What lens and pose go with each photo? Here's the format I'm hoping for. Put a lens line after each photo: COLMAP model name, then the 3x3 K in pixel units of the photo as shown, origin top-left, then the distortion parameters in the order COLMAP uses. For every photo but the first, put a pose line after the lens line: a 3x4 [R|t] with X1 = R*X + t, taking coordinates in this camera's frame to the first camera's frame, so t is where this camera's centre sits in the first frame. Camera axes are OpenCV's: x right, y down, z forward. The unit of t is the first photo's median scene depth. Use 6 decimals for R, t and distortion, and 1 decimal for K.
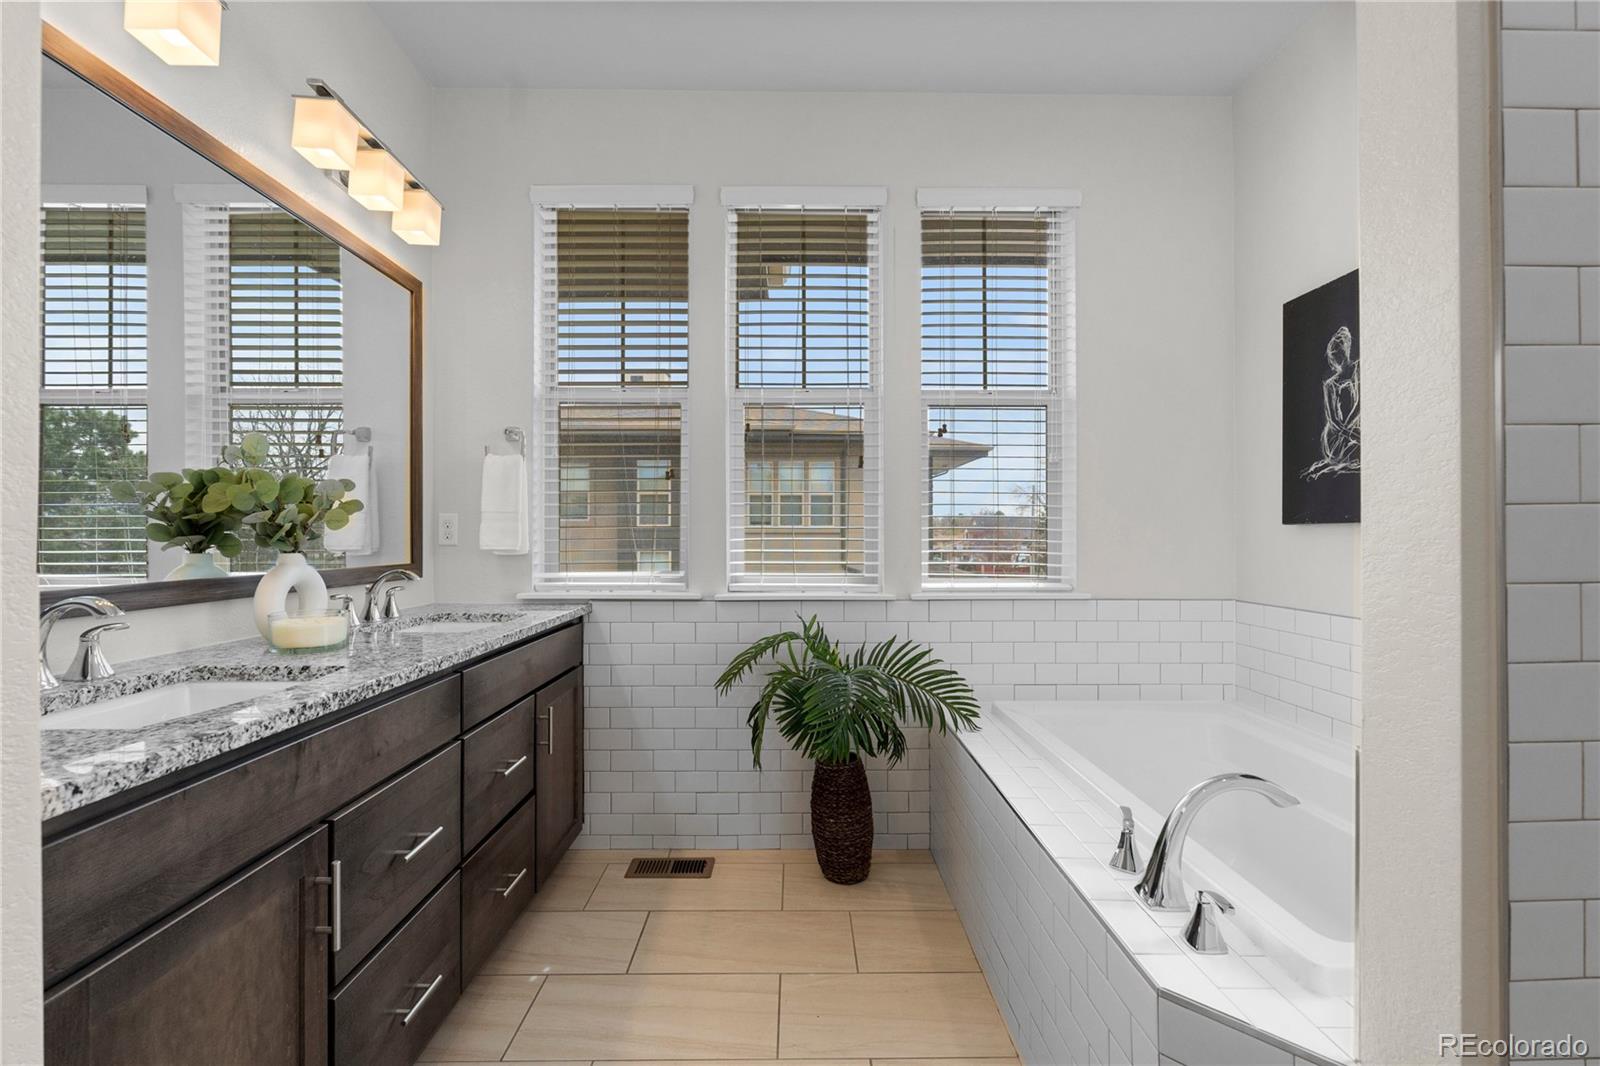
lens RADIAL K [[714.4, 0, 801.9], [0, 714.4, 531.0], [0, 0, 1]] dist [-0.008340, 0.001239]
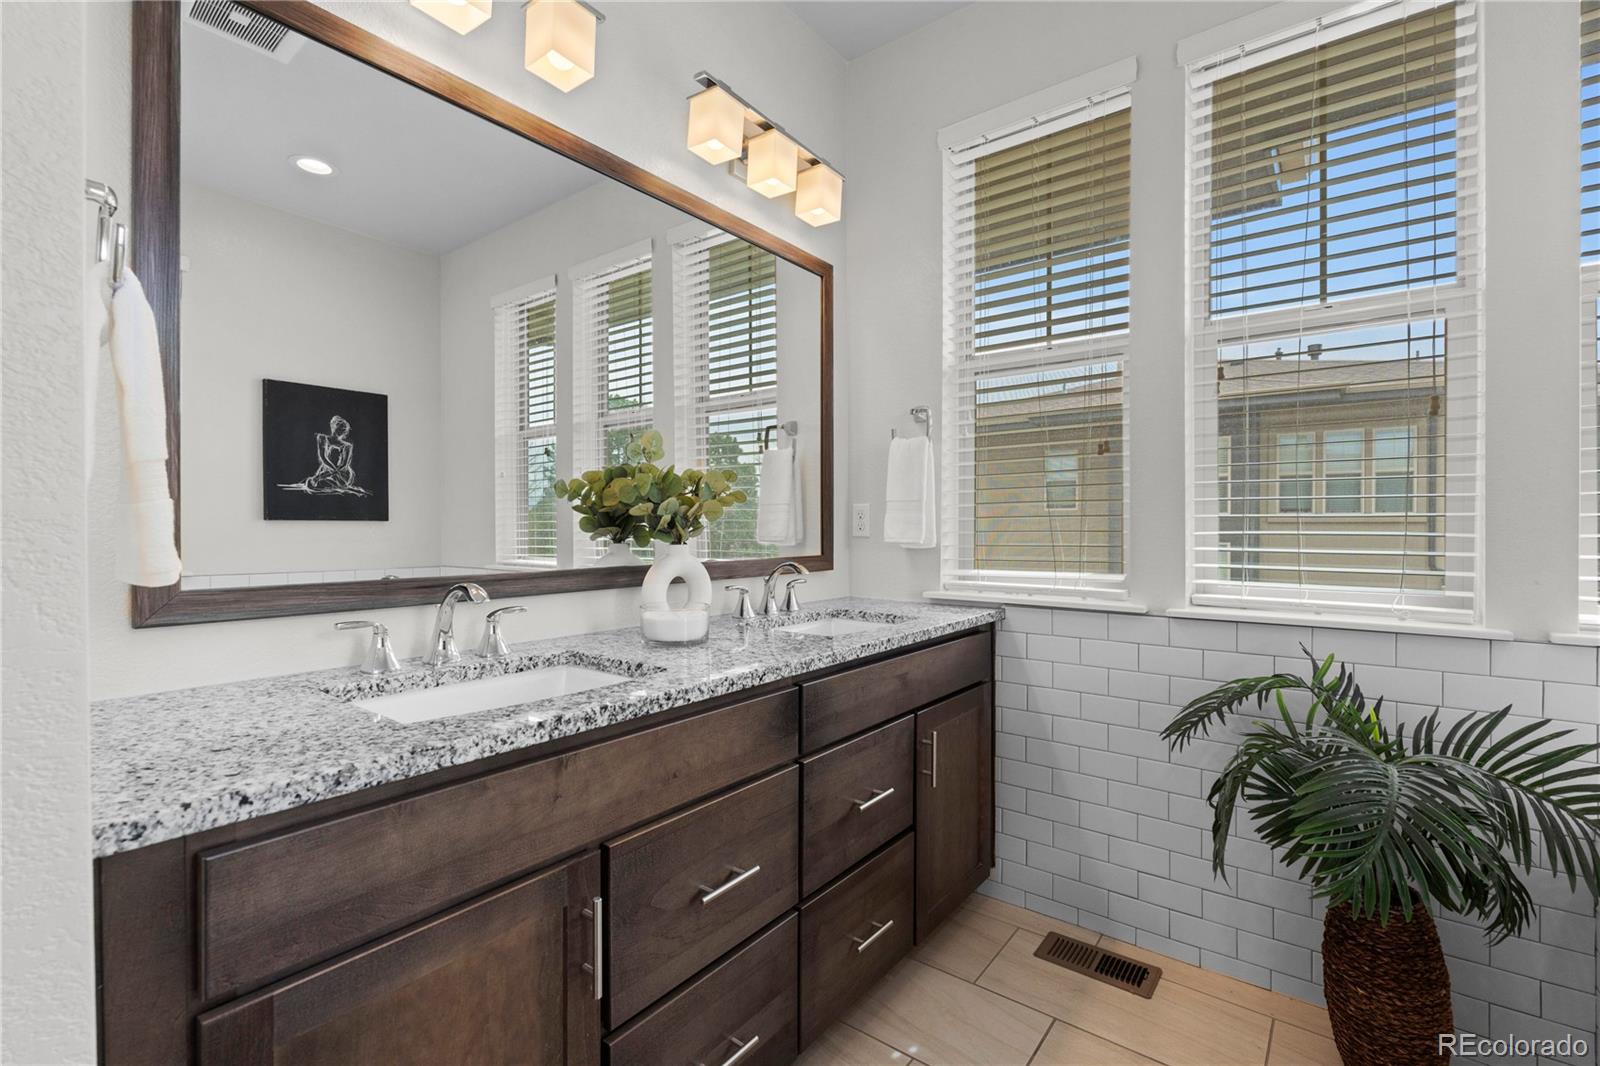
lens RADIAL K [[714.4, 0, 801.9], [0, 714.4, 531.0], [0, 0, 1]] dist [-0.008340, 0.001239]
pose [[0.782333, 0.005235, -0.622838, 0.050449], [0.003555, 0.999911, 0.012870, -0.000563], [0.622850, -0.012283, 0.782245, 0.261541]]
